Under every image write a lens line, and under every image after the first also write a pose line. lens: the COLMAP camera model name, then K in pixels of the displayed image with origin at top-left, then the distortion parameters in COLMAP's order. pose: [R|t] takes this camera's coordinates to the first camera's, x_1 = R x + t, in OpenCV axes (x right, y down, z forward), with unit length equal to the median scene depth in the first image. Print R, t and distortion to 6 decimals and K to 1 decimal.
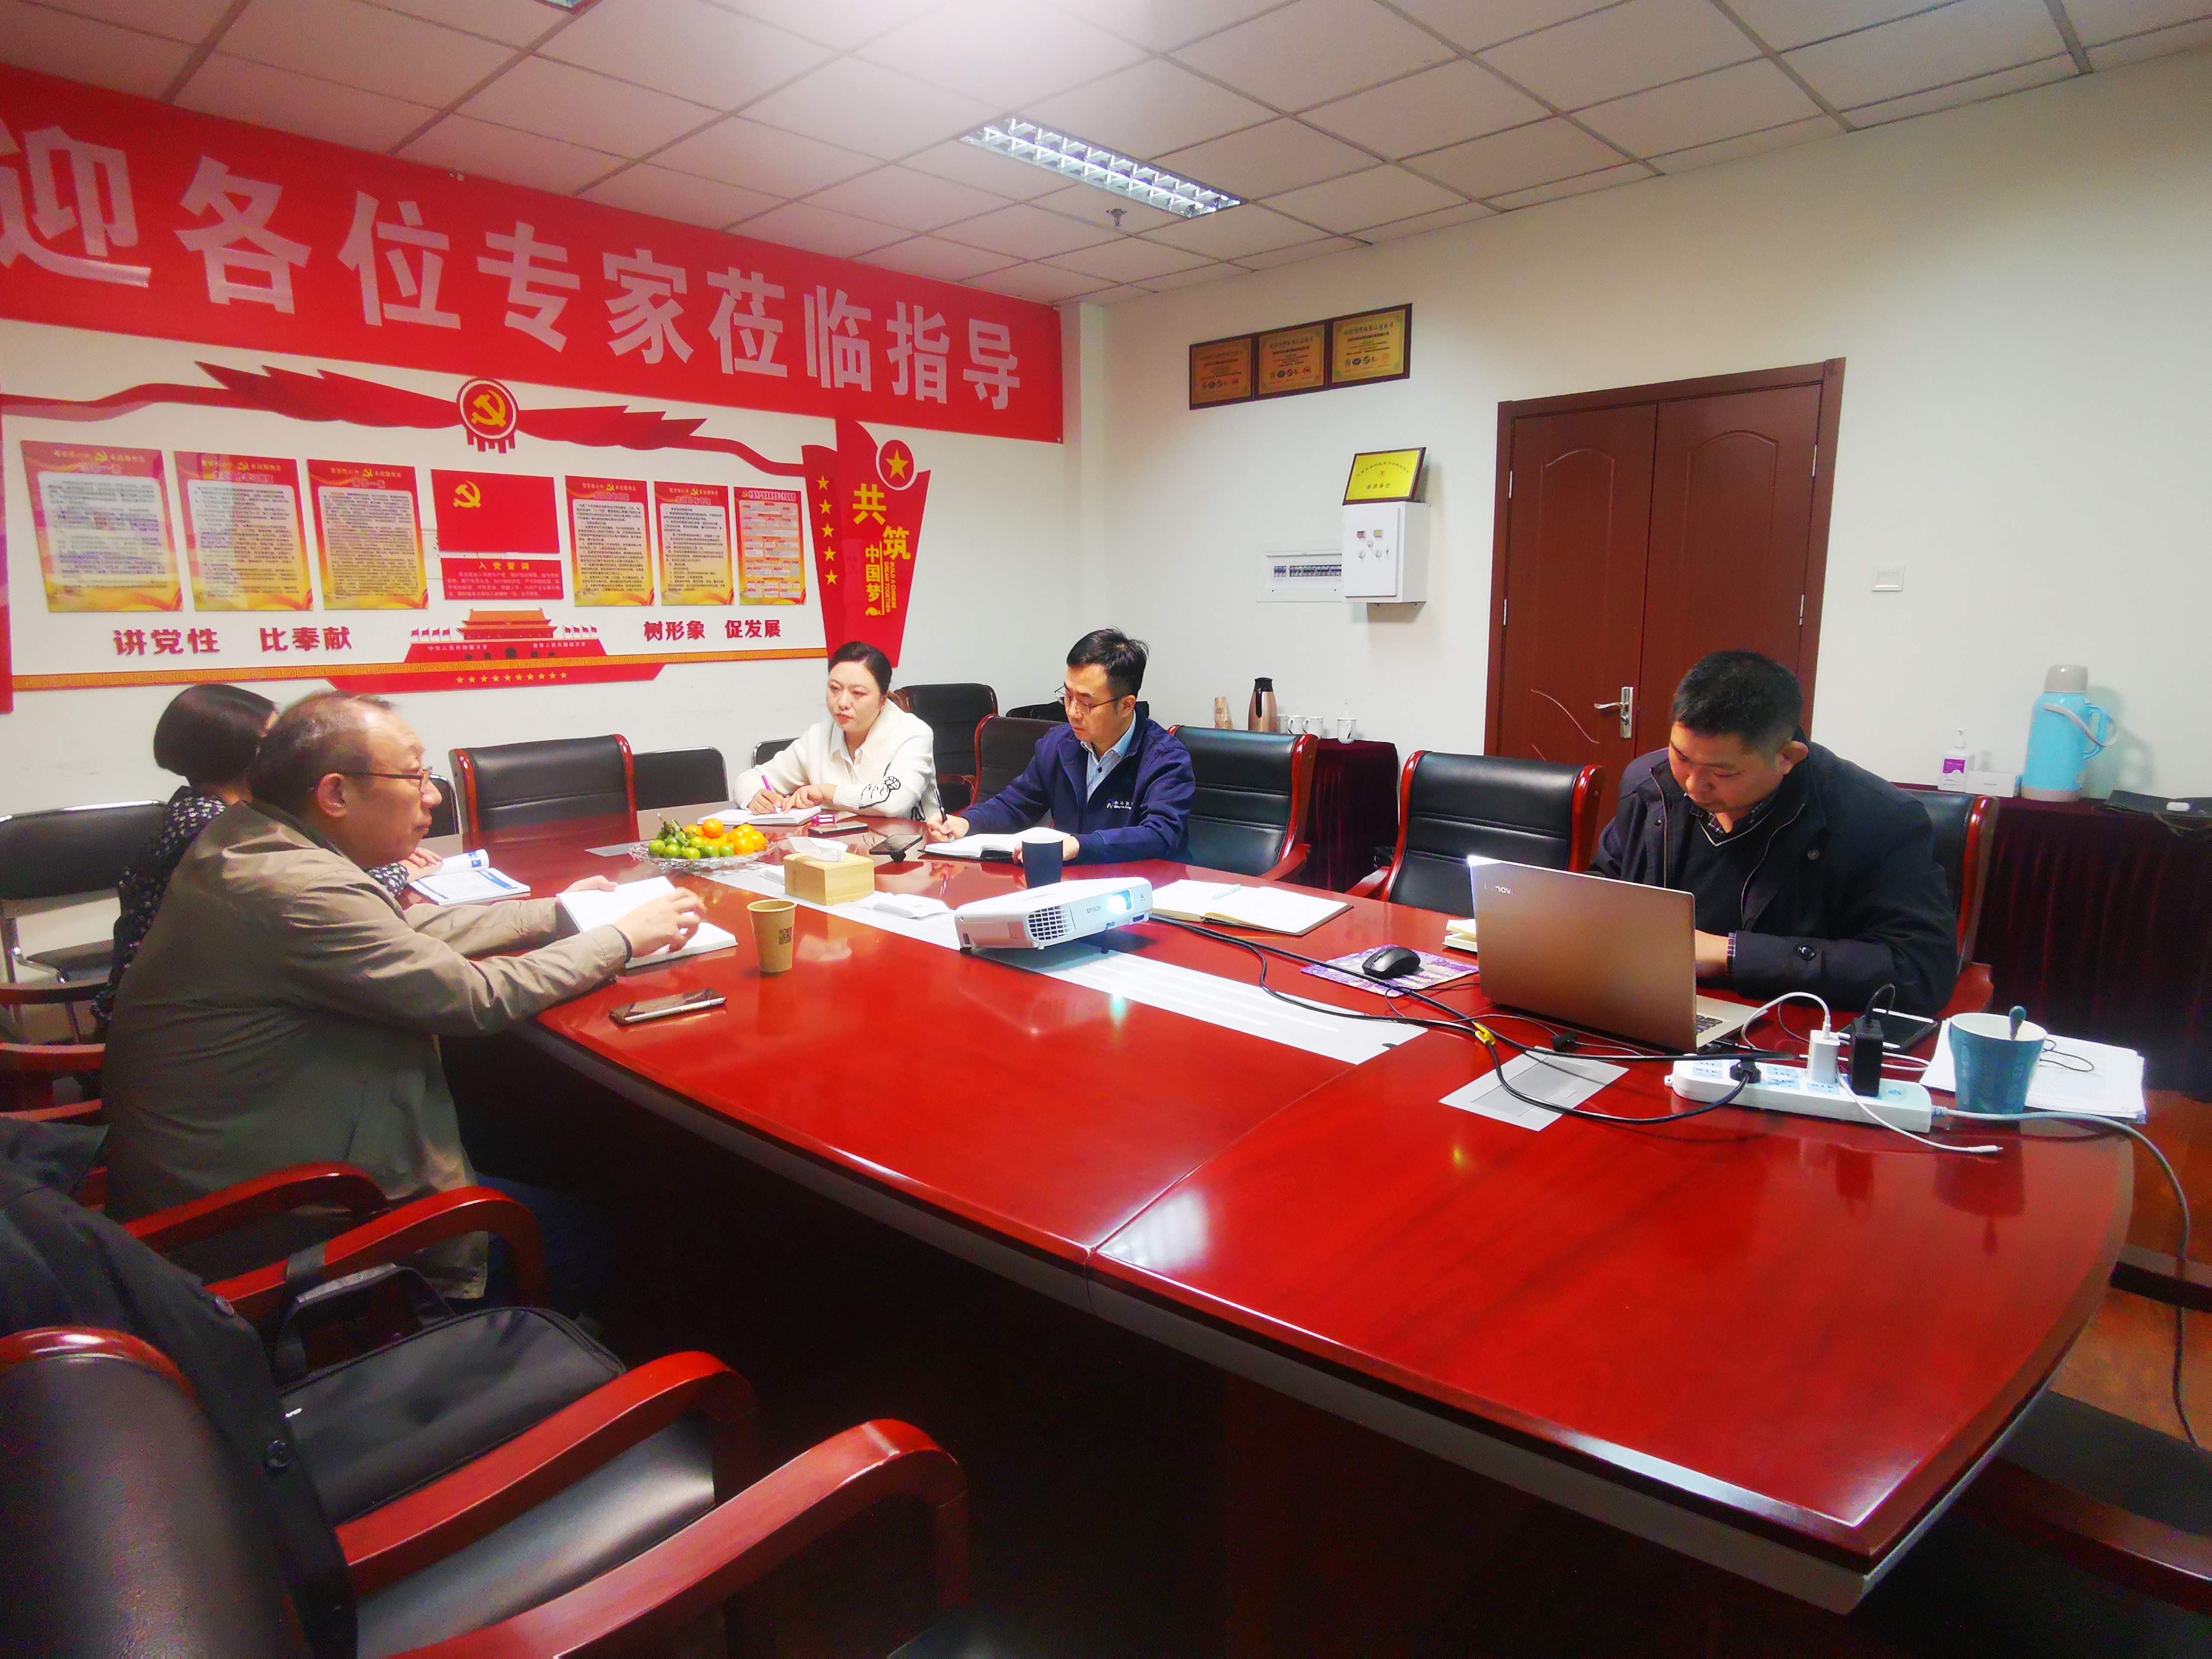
lens RADIAL K [[1265.6, 0, 1122.4], [0, 1265.6, 835.6], [0, 0, 1]] dist [-0.005152, 0.006806]
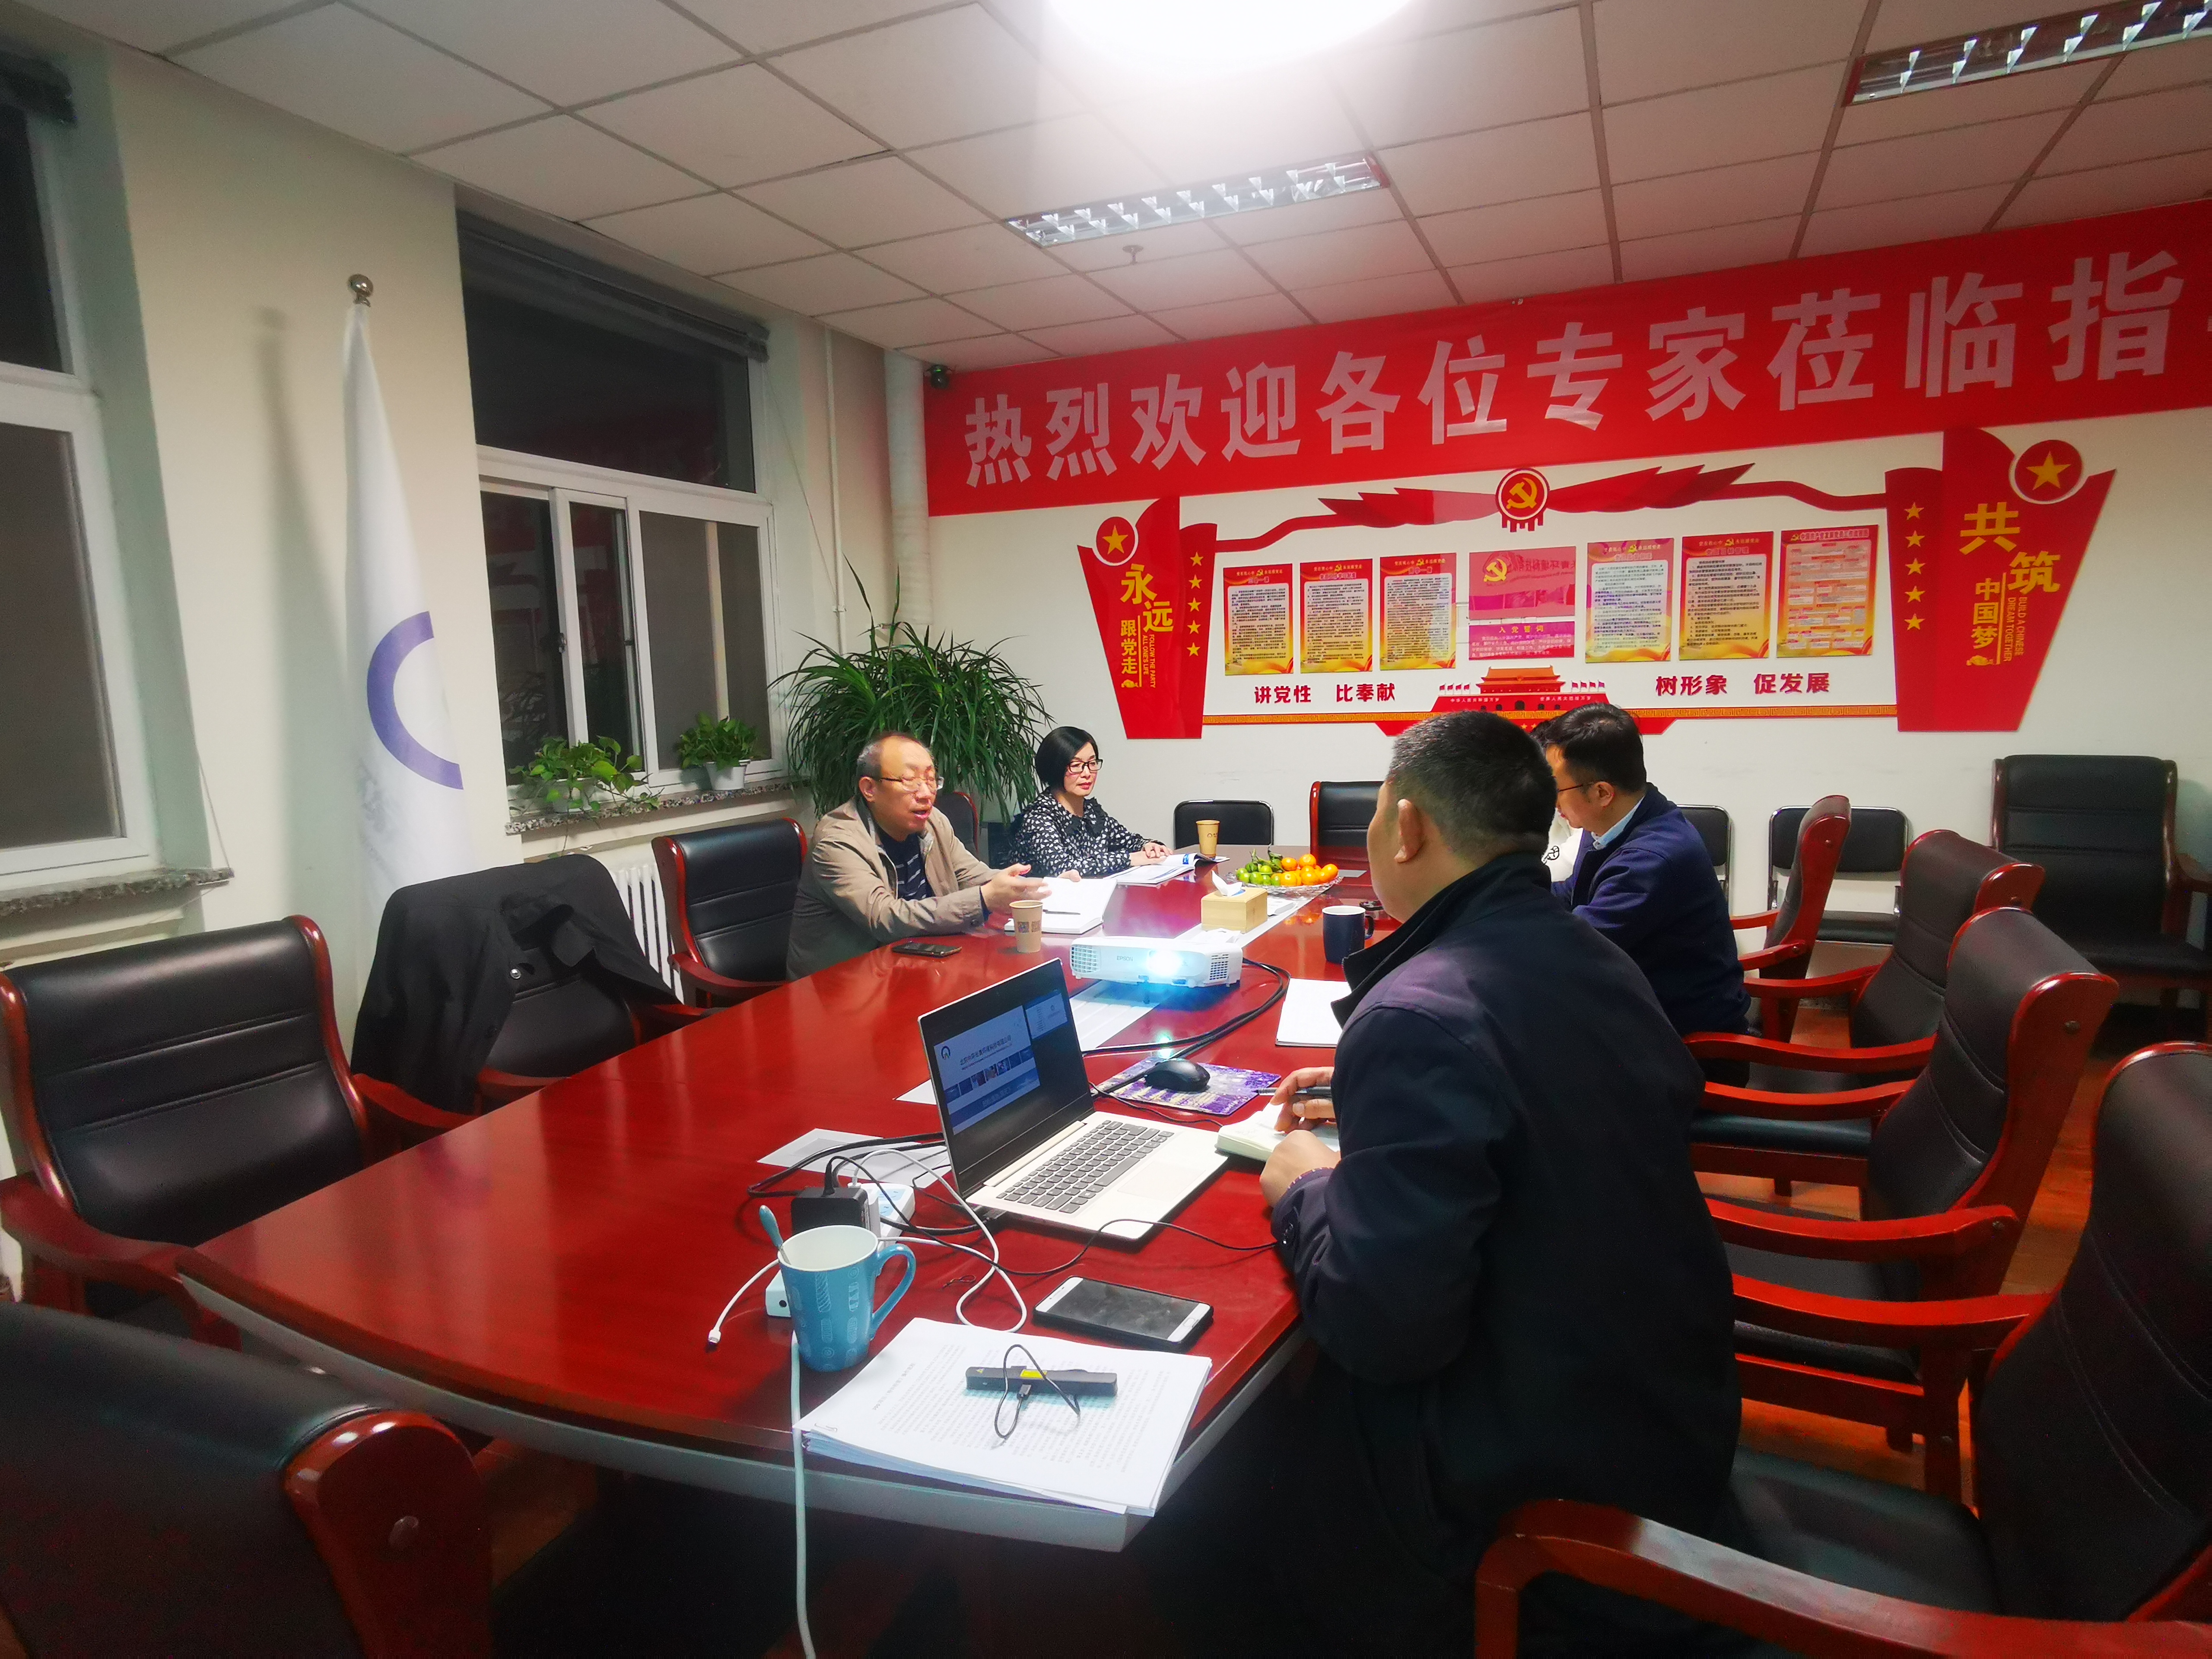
lens RADIAL K [[1265.6, 0, 1124.5], [0, 1265.6, 834.7], [0, 0, 1]] dist [-0.005152, 0.006806]
pose [[0.342161, 0.116230, -0.932425, 0.447777], [-0.143087, 0.987192, 0.070550, -0.056492], [0.928683, 0.109279, 0.354410, 0.267246]]
